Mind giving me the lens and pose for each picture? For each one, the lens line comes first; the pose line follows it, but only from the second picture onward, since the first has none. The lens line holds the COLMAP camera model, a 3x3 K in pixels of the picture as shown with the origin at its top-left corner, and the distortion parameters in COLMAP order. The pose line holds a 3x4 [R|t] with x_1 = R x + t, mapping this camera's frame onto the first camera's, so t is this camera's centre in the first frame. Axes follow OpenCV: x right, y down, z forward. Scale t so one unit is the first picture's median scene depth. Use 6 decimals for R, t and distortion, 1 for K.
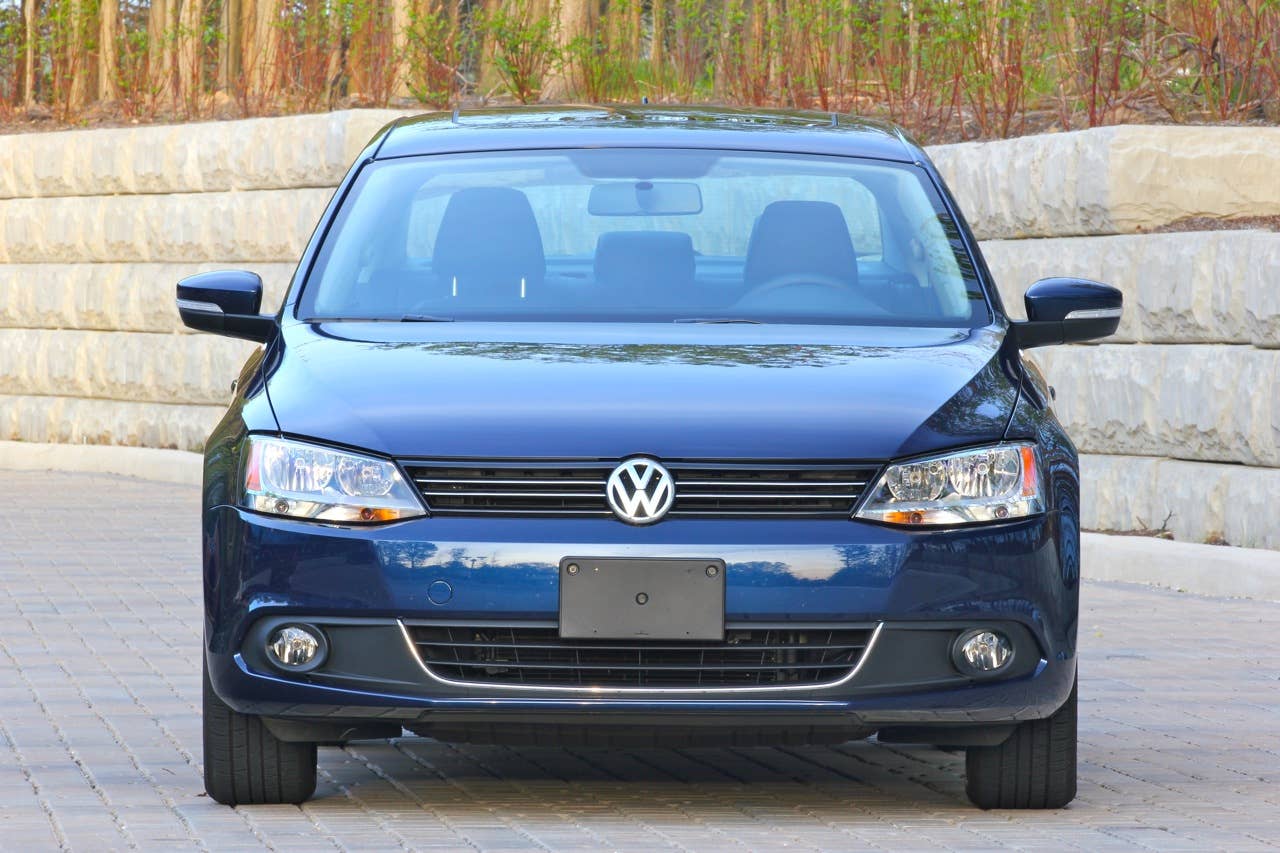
lens RADIAL K [[5753.8, 0, 640.0], [0, 5753.8, 426.5], [0, 0, 1]] dist [0.469510, 5.488720]
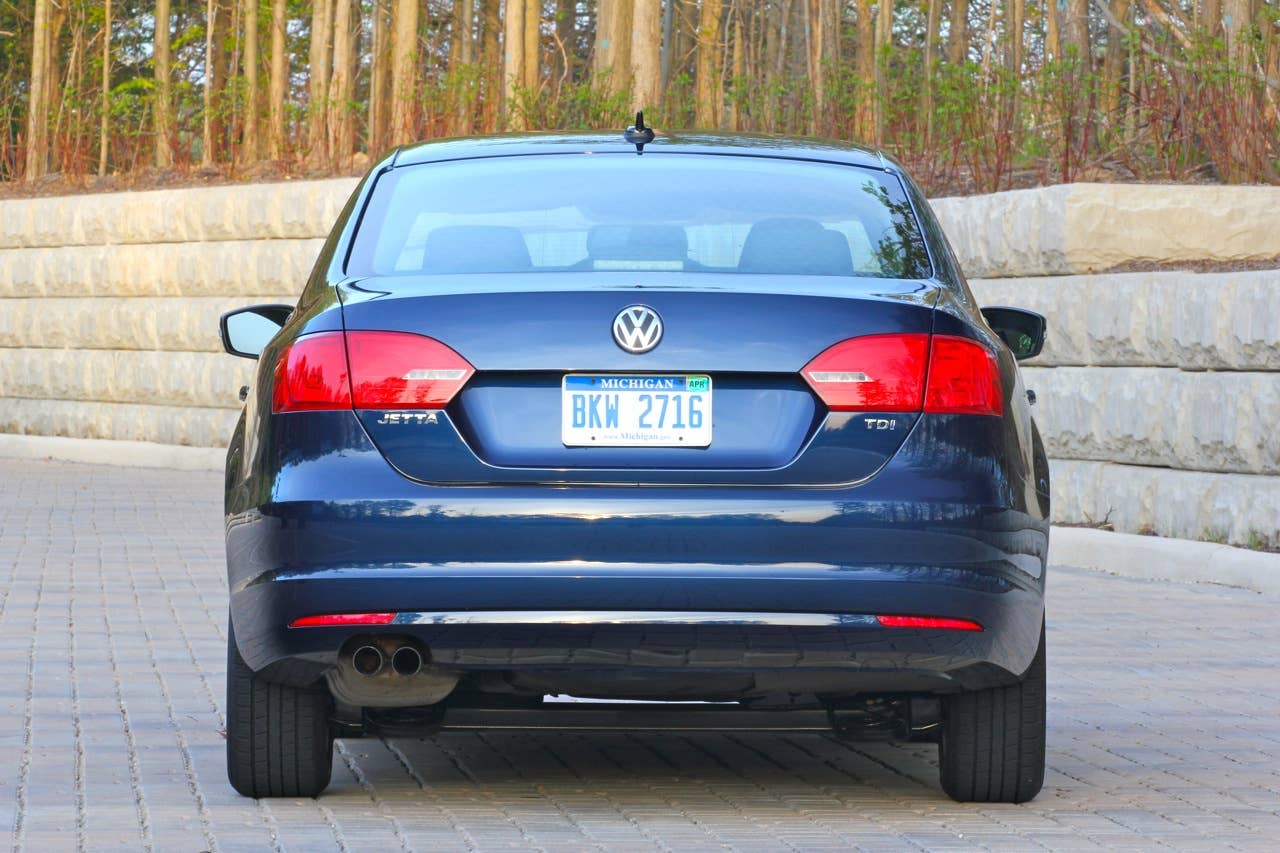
lens RADIAL K [[5753.8, 0, 640.0], [0, 5753.8, 426.5], [0, 0, 1]] dist [0.469510, 5.488720]
pose [[0.996340, 0.004718, -0.085344, 0.095638], [-0.005189, 0.999973, -0.005298, 0.004824], [0.085317, 0.005721, 0.996337, -0.194099]]
